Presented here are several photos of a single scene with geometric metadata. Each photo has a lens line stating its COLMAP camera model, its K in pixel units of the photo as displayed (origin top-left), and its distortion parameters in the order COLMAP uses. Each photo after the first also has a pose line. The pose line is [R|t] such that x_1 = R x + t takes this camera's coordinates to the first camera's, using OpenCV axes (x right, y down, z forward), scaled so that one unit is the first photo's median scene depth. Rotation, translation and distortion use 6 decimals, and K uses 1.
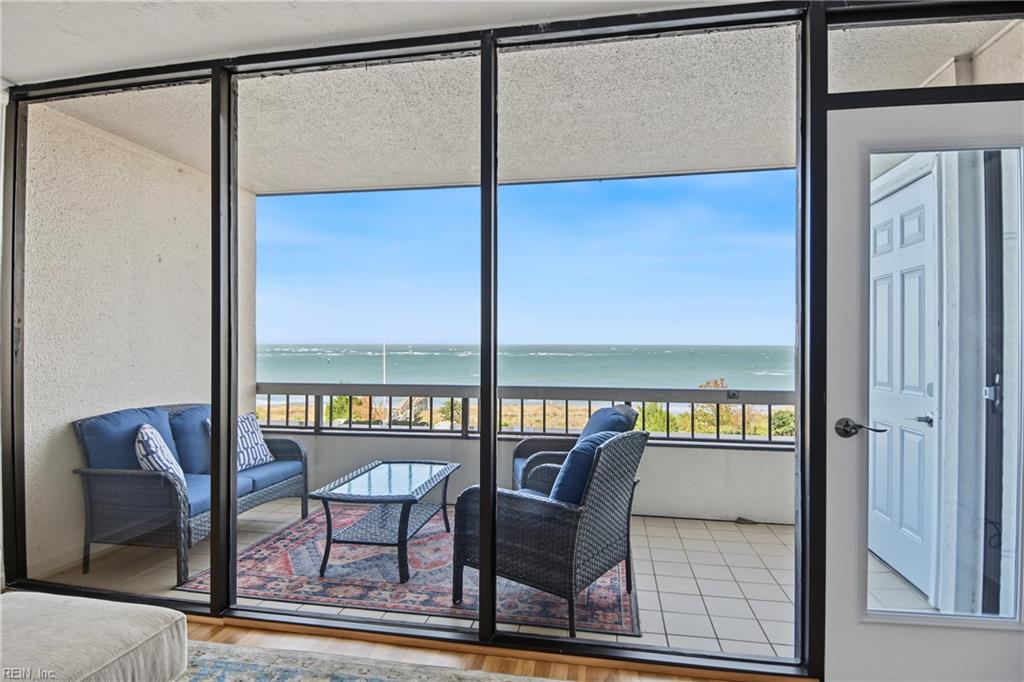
lens RADIAL K [[541.8, 0, 513.9], [0, 541.8, 342.5], [0, 0, 1]] dist [0.036279, -0.040466]
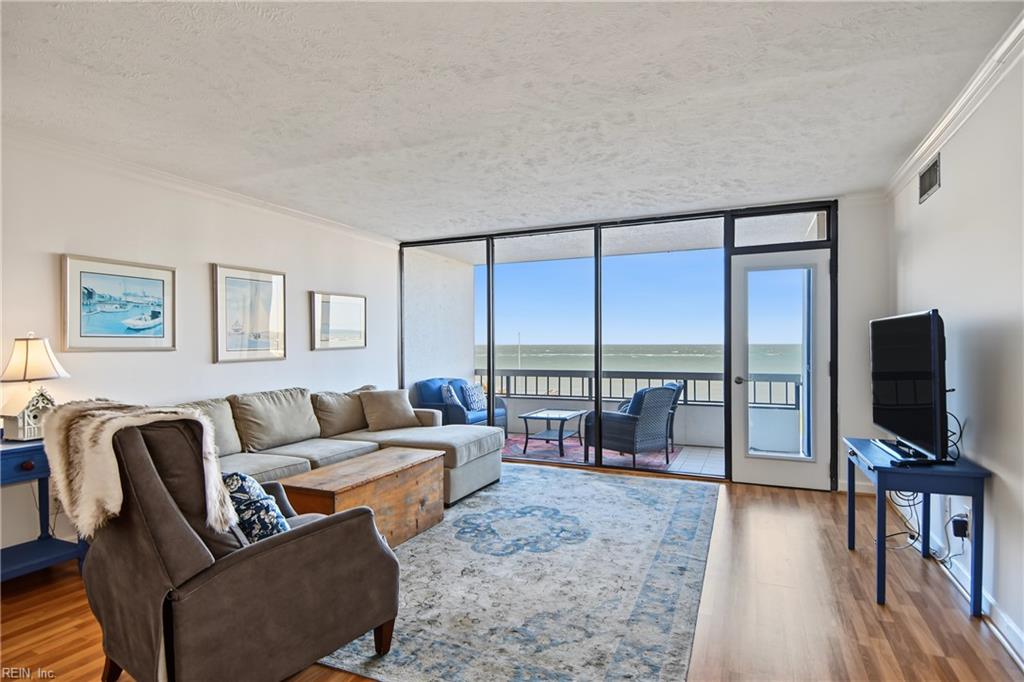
lens RADIAL K [[541.8, 0, 512.9], [0, 541.8, 348.8], [0, 0, 1]] dist [0.036279, -0.040466]
pose [[0.971091, -0.003787, -0.238678, 0.128428], [0.006111, 0.999941, 0.009001, -0.013774], [0.238629, -0.010200, 0.971057, -1.149245]]
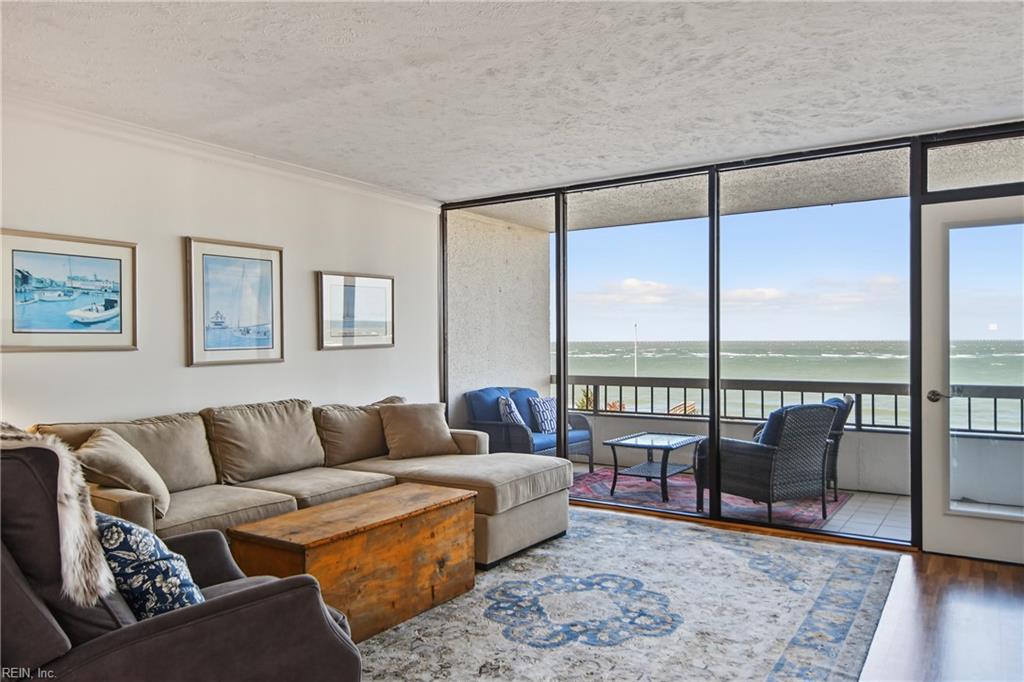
lens RADIAL K [[726.2, 0, 509.7], [0, 726.2, 346.4], [0, 0, 1]] dist [0.055731, -0.056969]
pose [[0.918581, -0.004455, -0.395209, 0.207409], [0.007942, 0.999943, 0.007186, -0.013975], [0.395154, -0.009740, 0.918563, -1.041272]]
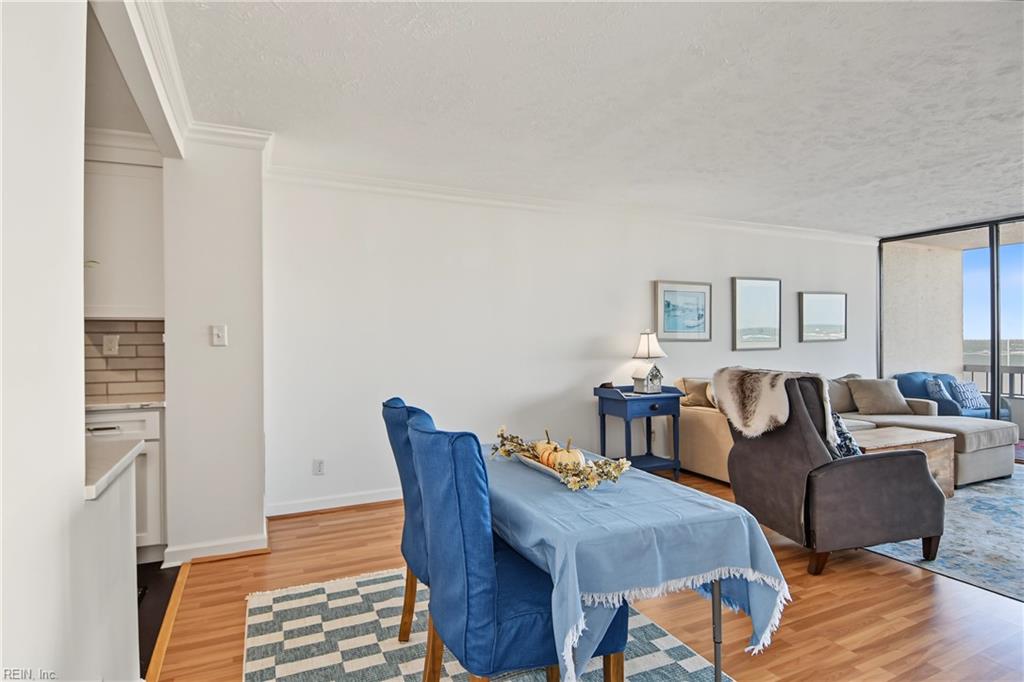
lens RADIAL K [[541.8, 0, 509.7], [0, 541.8, 342.2], [0, 0, 1]] dist [0.036279, -0.040466]
pose [[0.566382, 0.000124, -0.824143, 0.175070], [0.005018, 0.999981, 0.003599, -0.009354], [0.824127, -0.006174, 0.566371, -1.720043]]
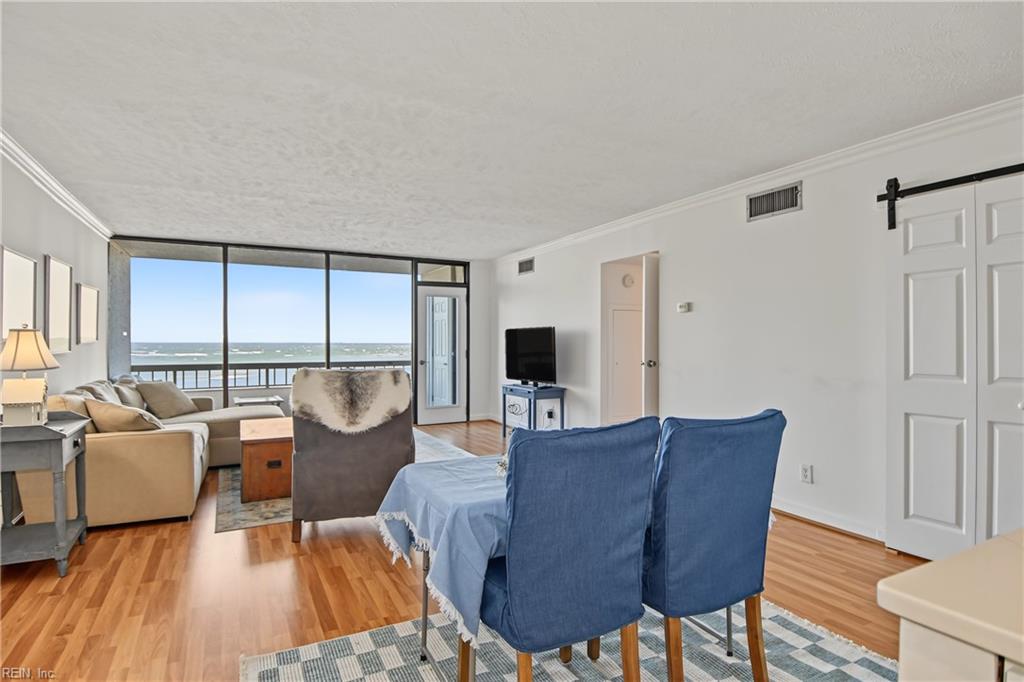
lens RADIAL K [[541.8, 0, 514.4], [0, 541.8, 342.0], [0, 0, 1]] dist [0.036279, -0.040466]
pose [[0.795639, -0.003250, 0.605762, -0.892429], [0.001738, 0.999994, 0.003083, -0.007903], [-0.605768, -0.001400, 0.795640, -1.817045]]
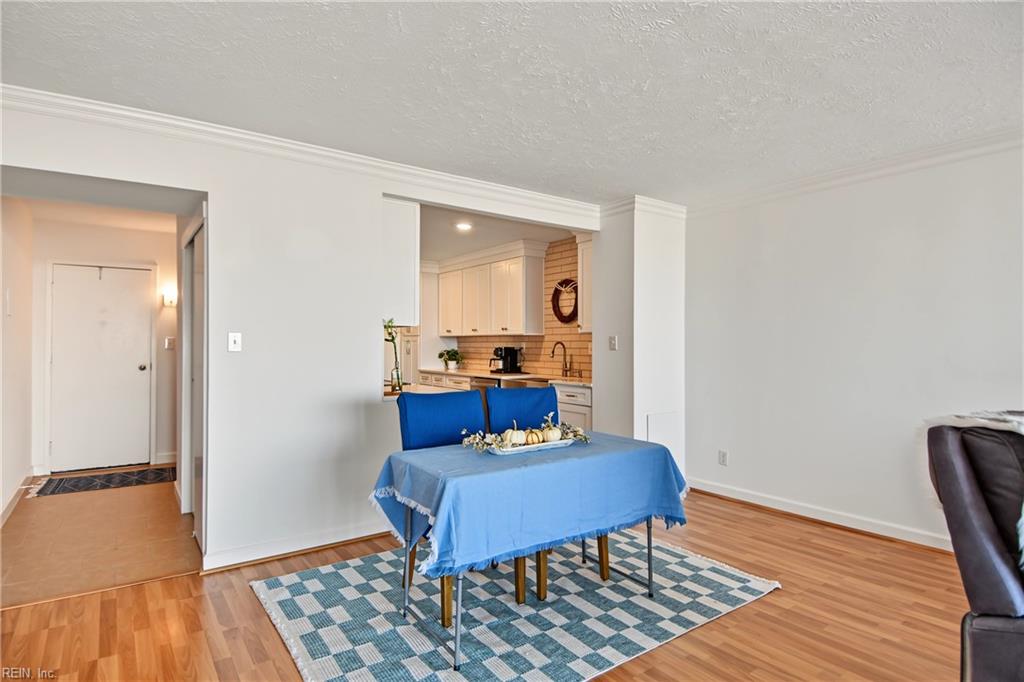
lens RADIAL K [[541.8, 0, 503.9], [0, 541.8, 338.2], [0, 0, 1]] dist [0.036279, -0.040466]
pose [[-0.711627, -0.012975, -0.702438, 0.322798], [-0.003744, 0.999885, -0.014675, -0.010526], [0.702548, -0.007813, -0.711594, -0.643314]]
